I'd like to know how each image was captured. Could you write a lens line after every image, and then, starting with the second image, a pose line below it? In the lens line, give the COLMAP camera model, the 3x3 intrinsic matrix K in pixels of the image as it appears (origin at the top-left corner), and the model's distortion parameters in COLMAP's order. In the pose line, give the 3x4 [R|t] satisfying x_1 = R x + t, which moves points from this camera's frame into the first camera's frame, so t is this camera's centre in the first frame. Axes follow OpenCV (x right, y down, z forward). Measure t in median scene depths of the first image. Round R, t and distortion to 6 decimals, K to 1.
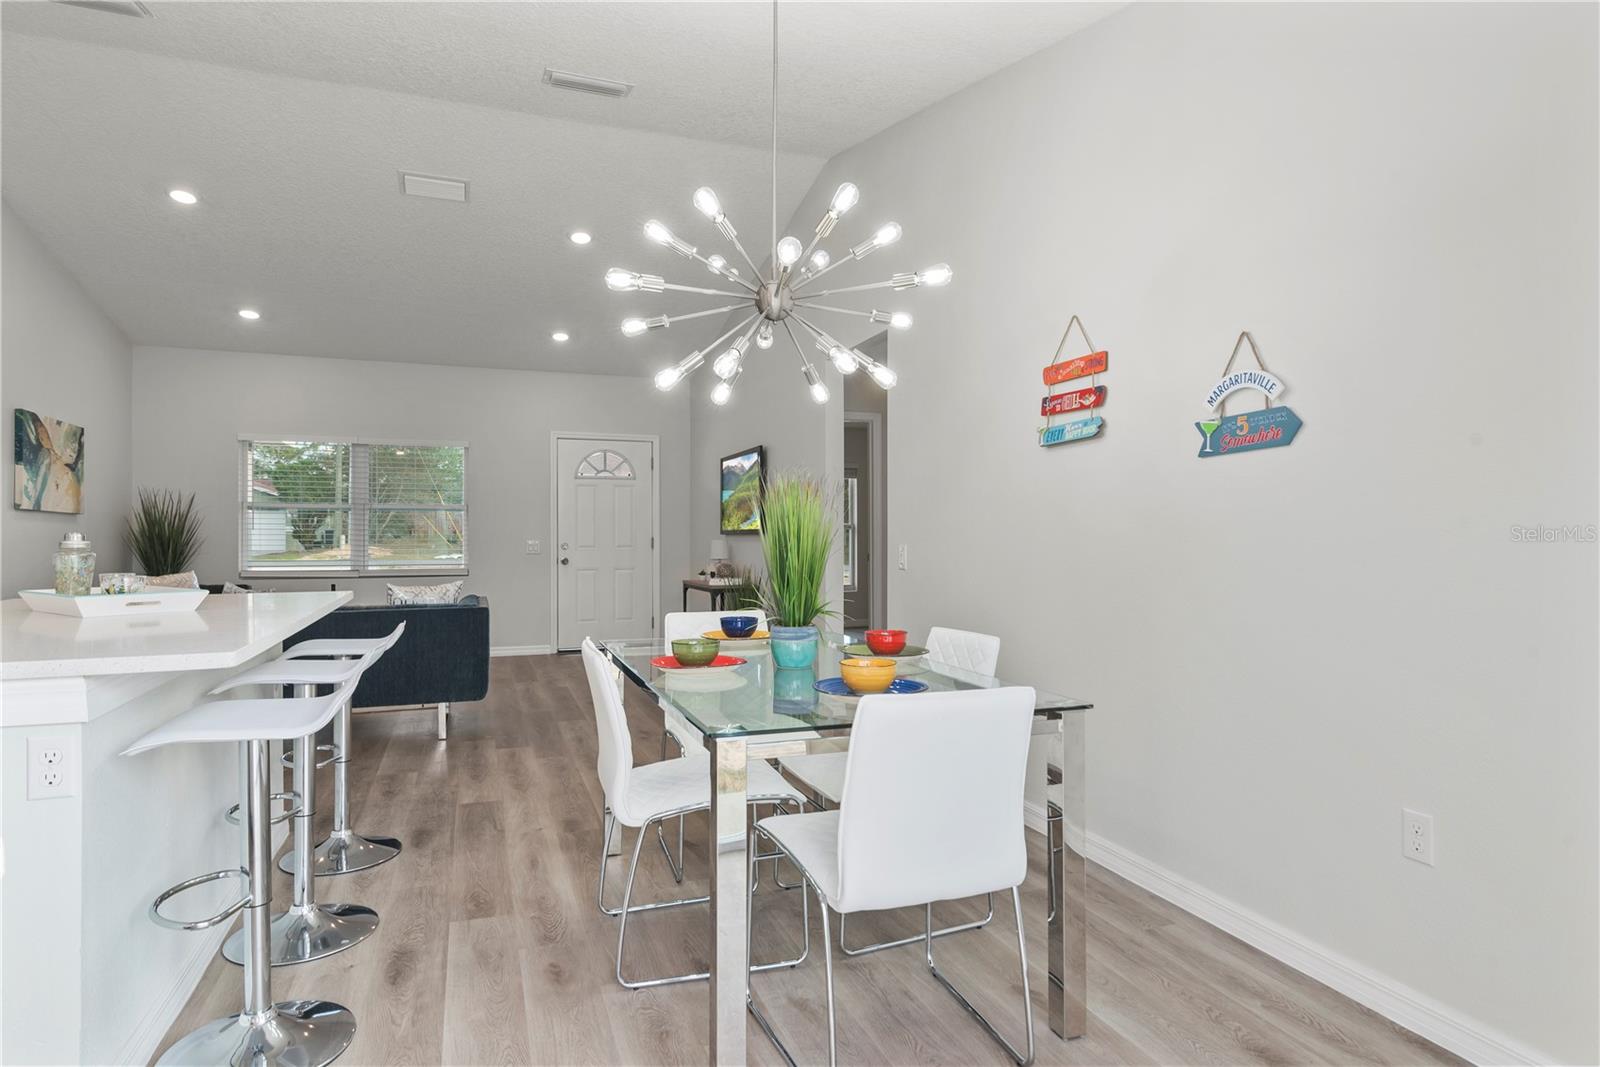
lens RADIAL K [[895.4, 0, 792.8], [0, 895.4, 527.4], [0, 0, 1]] dist [0.016642, -0.006291]
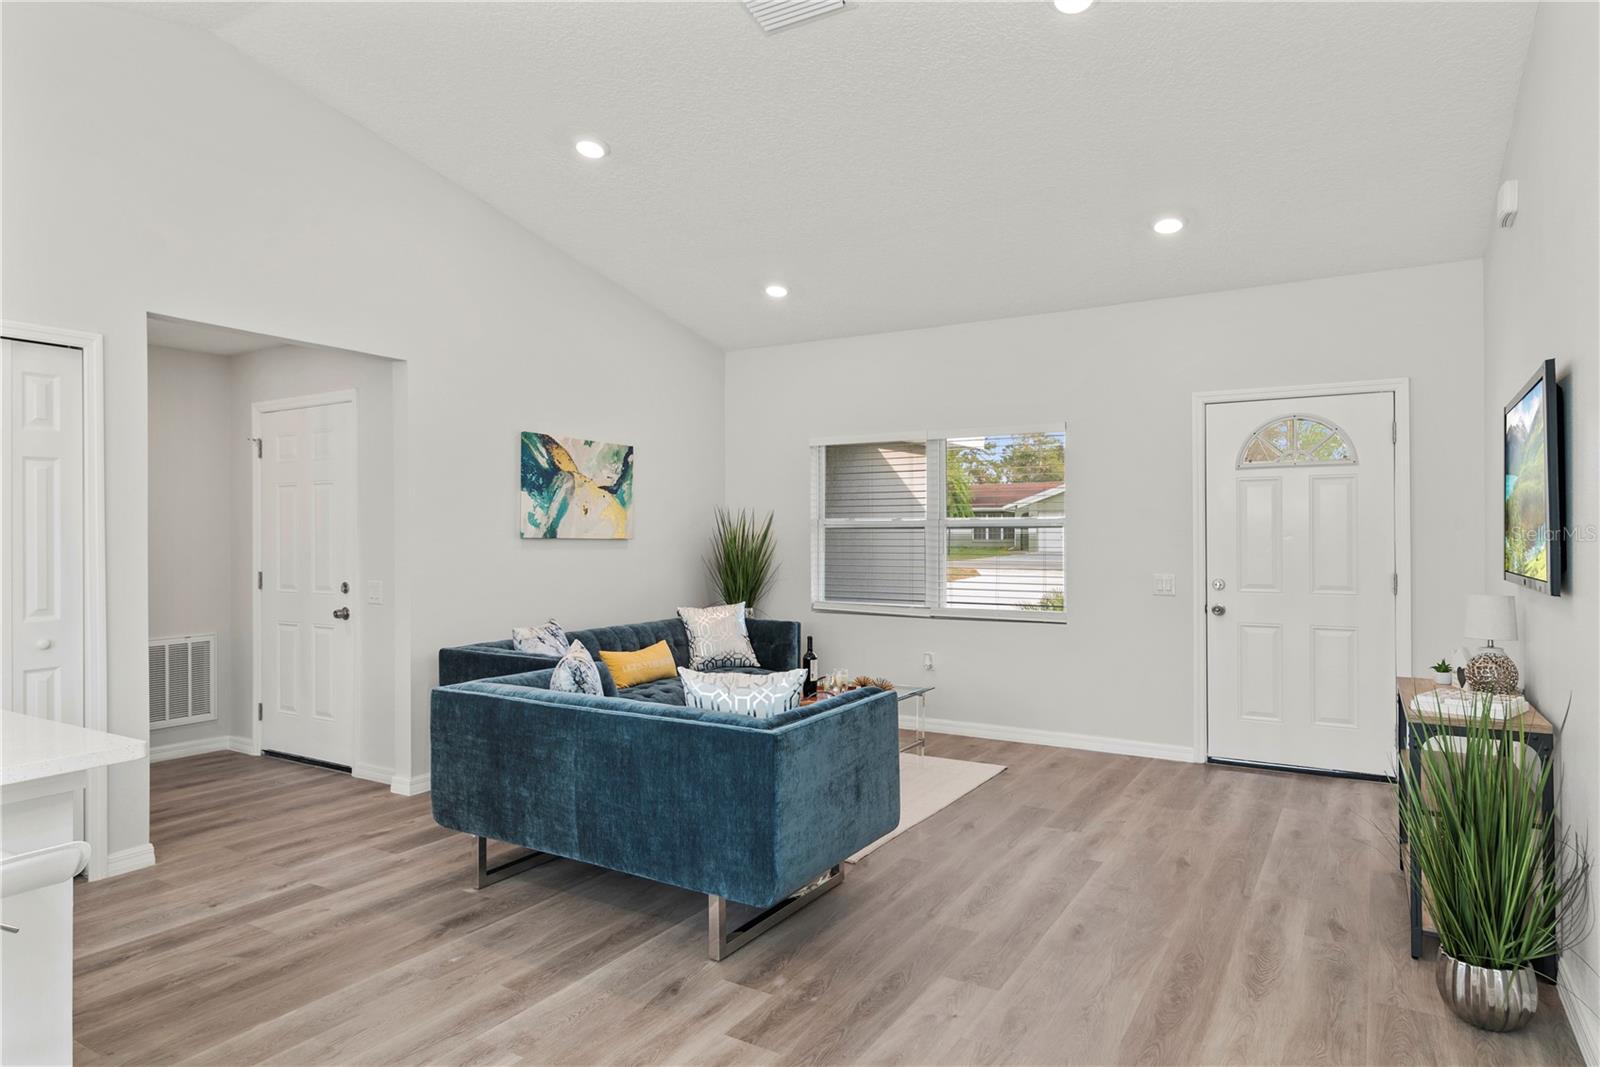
lens RADIAL K [[946.5, 0, 796.8], [0, 946.5, 529.0], [0, 0, 1]] dist [0.010368, -0.001450]
pose [[0.626558, -0.003228, -0.779368, 0.090805], [0.007639, 0.999969, 0.001999, -0.028956], [0.779338, -0.007206, 0.626563, 0.584457]]
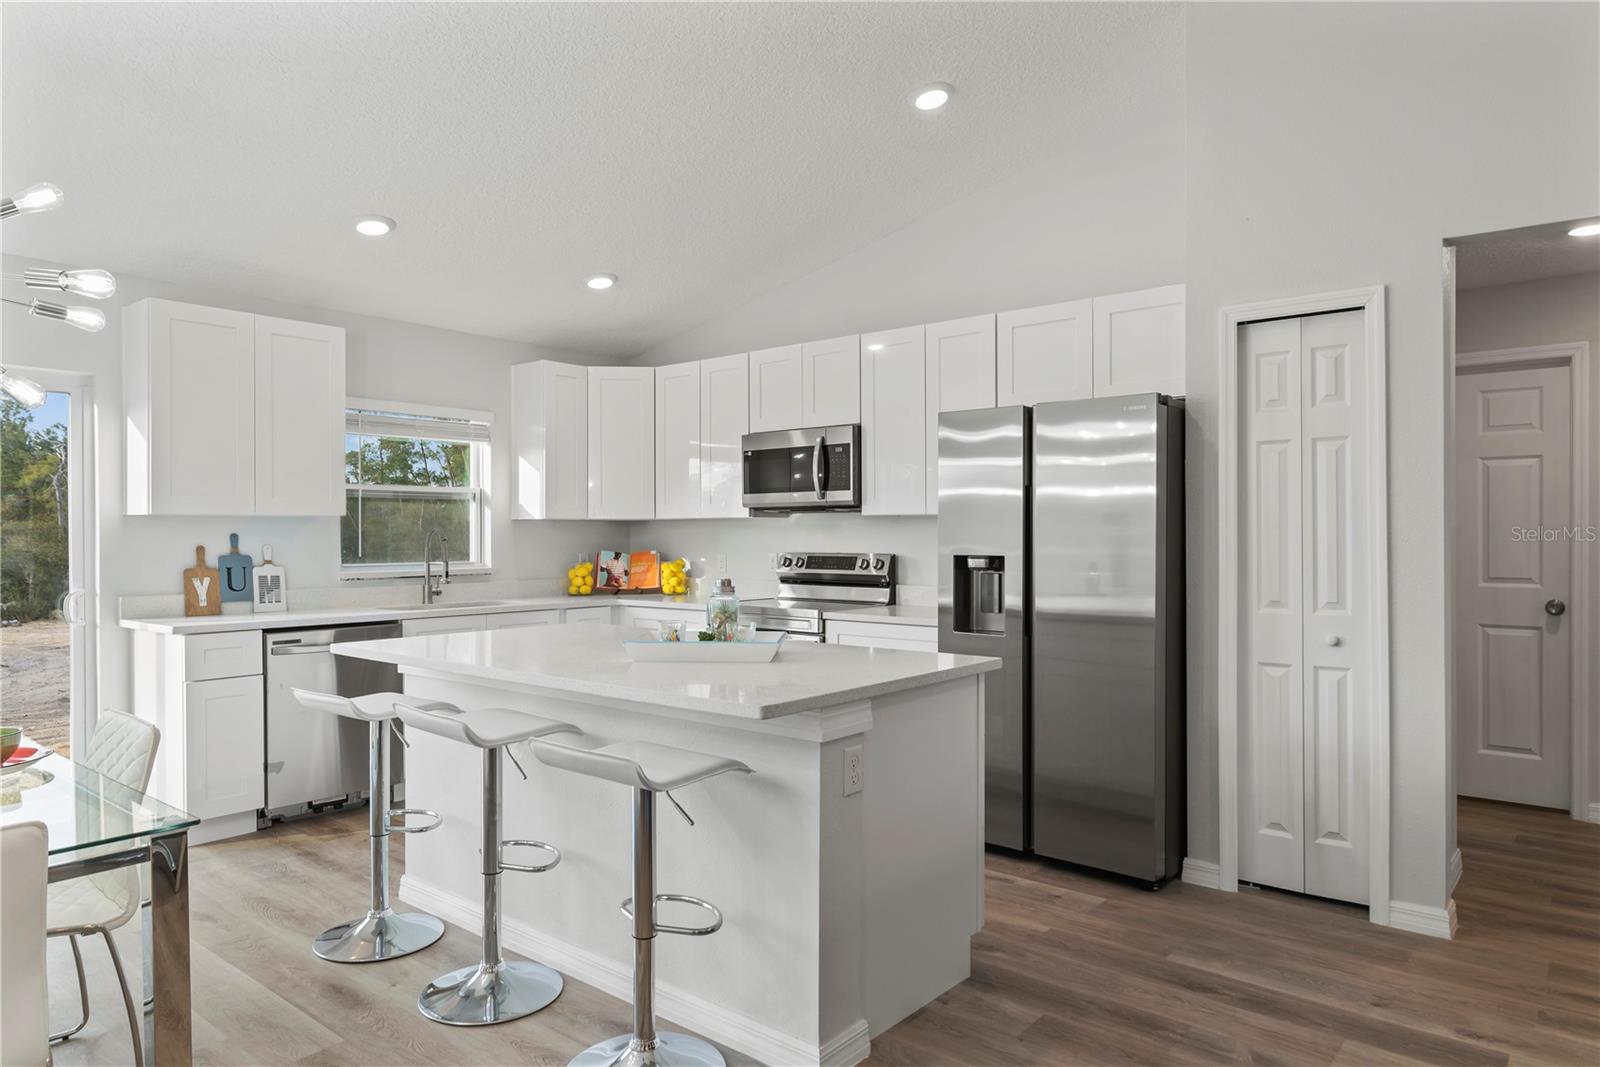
lens RADIAL K [[1008.9, 0, 802.2], [0, 1008.9, 534.3], [0, 0, 1]] dist [0.000314, -0.000873]
pose [[-0.860594, 0.002870, -0.509284, -0.122729], [0.006292, 0.999968, -0.004998, -0.018718], [0.509253, -0.007505, -0.860584, 0.949388]]
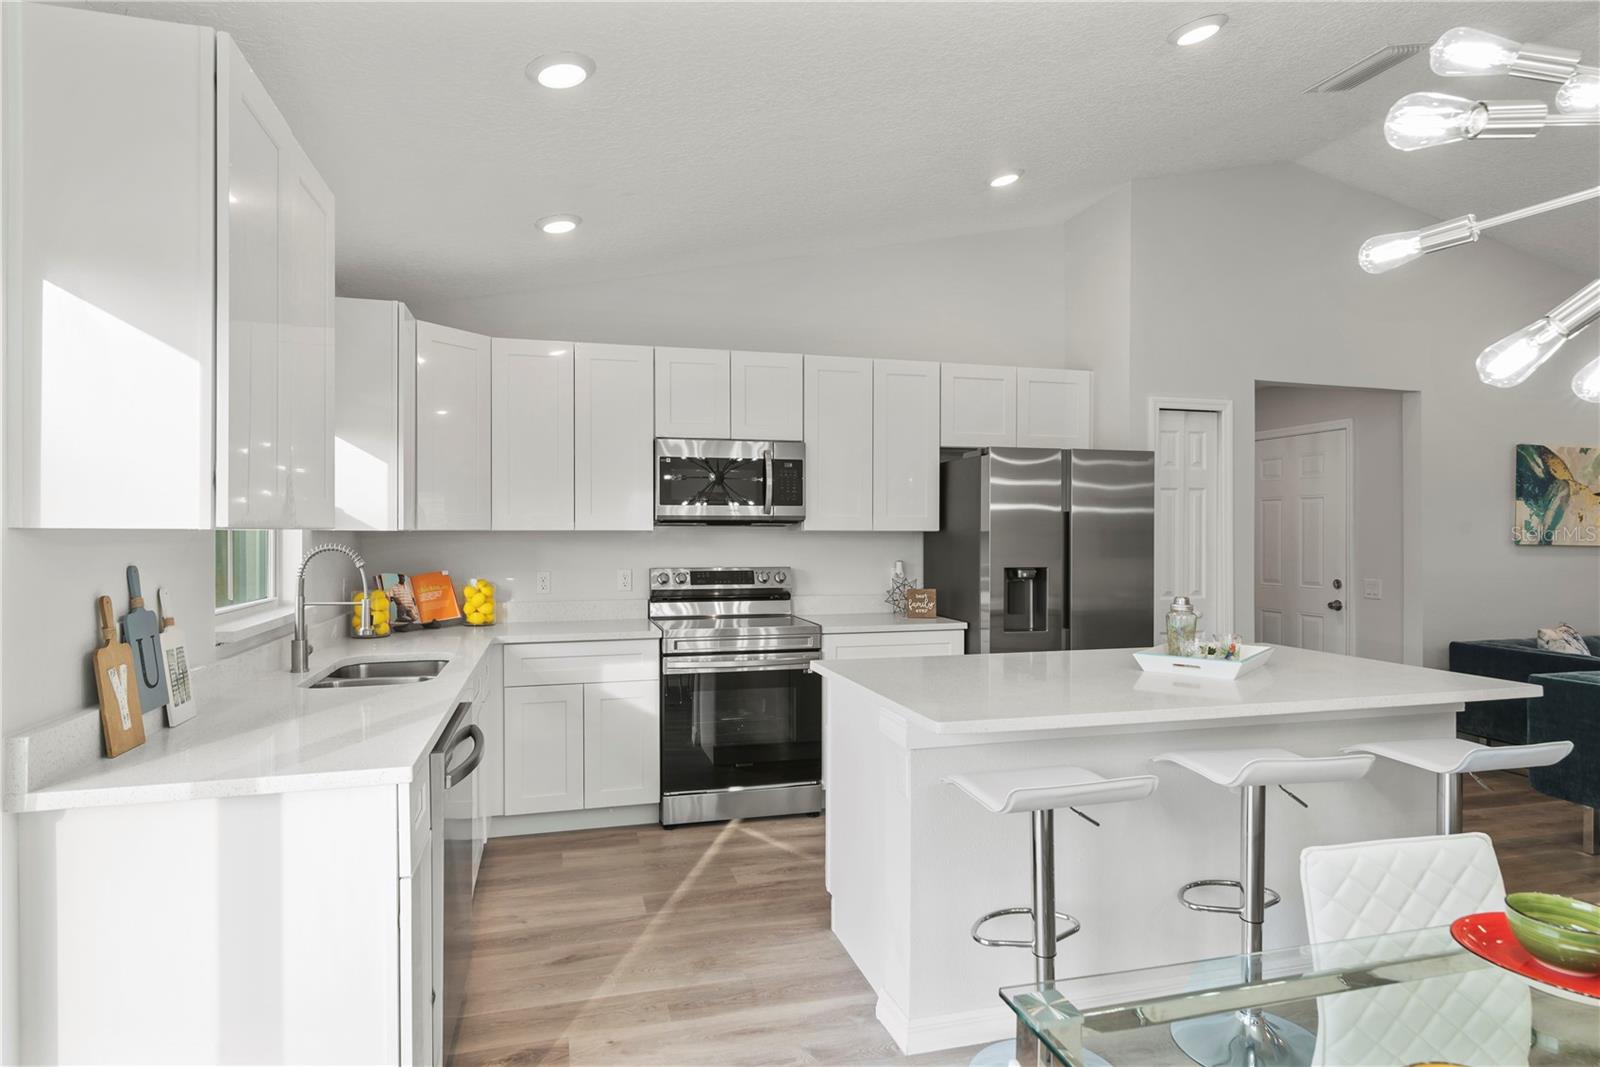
lens RADIAL K [[895.4, 0, 822.1], [0, 895.4, 537.9], [0, 0, 1]] dist [0.016642, -0.006291]
pose [[-0.062637, 0.006979, -0.998012, 0.186079], [0.005499, 0.999963, 0.006647, -0.037791], [0.998021, -0.005072, -0.062673, 0.281590]]
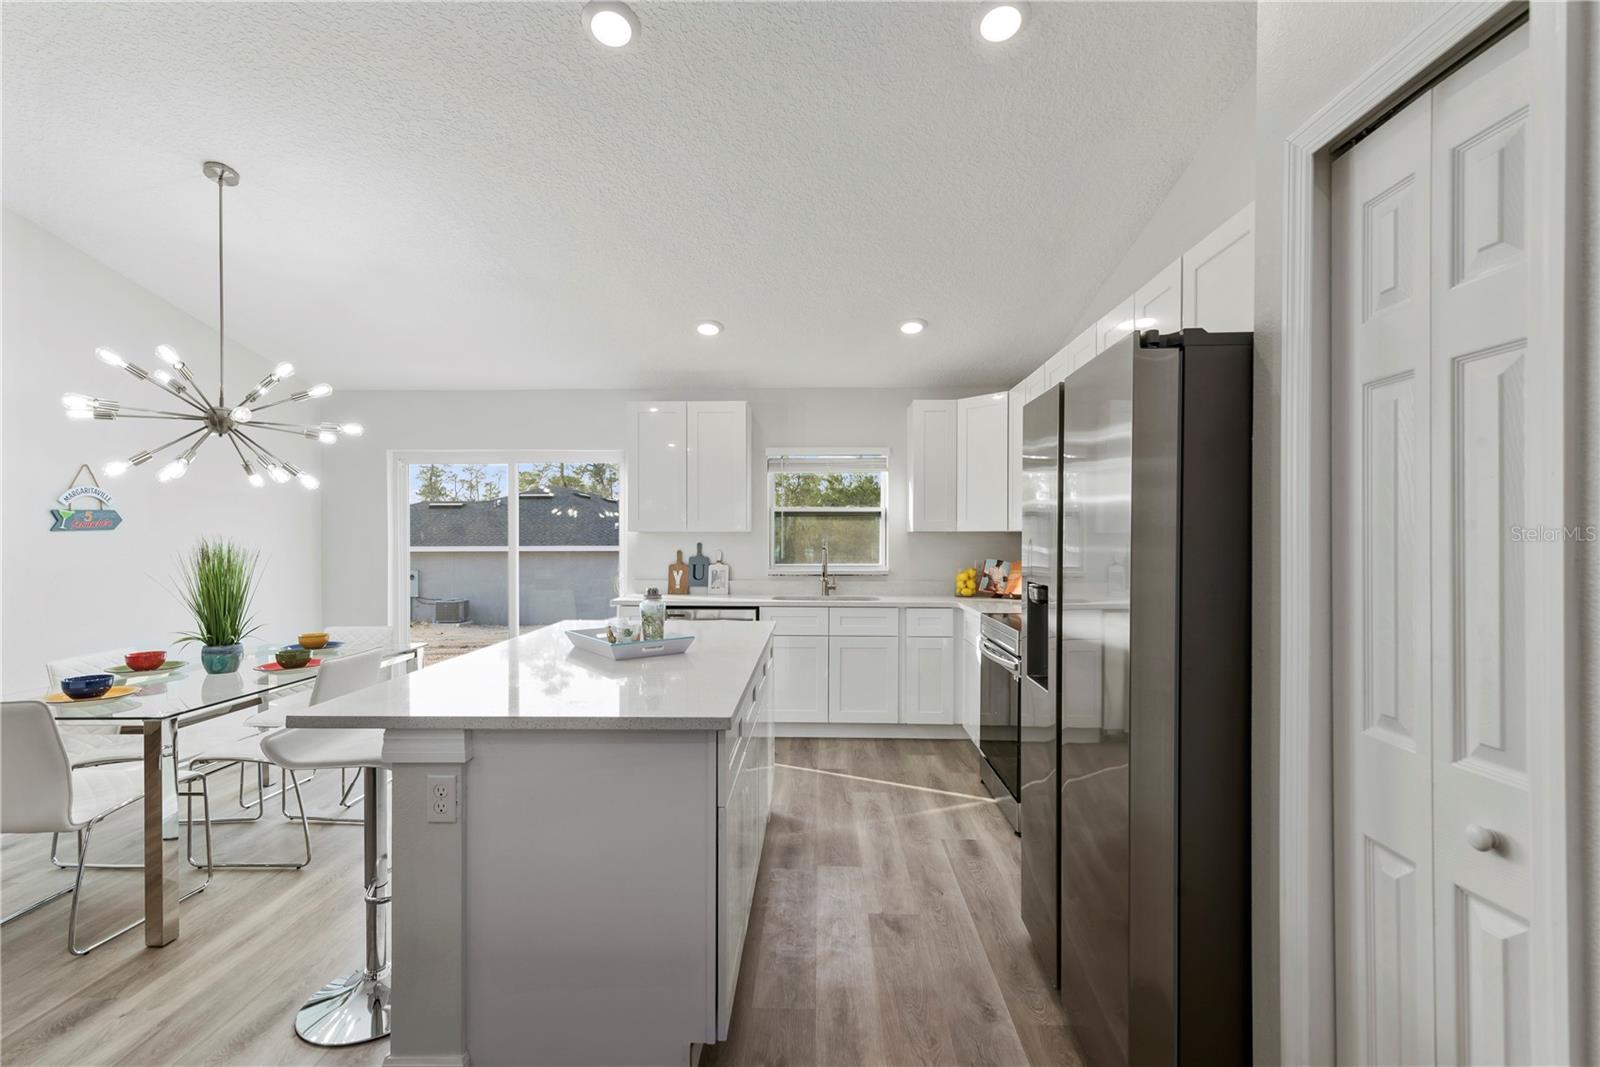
lens RADIAL K [[728.5, 0, 803.5], [0, 728.5, 539.4], [0, 0, 1]] dist [0.015640, -0.000203]
pose [[-0.930084, -0.001393, 0.367345, -0.614597], [-0.002141, 0.999996, -0.001627, -0.029822], [-0.367341, -0.002299, -0.930083, 0.822583]]
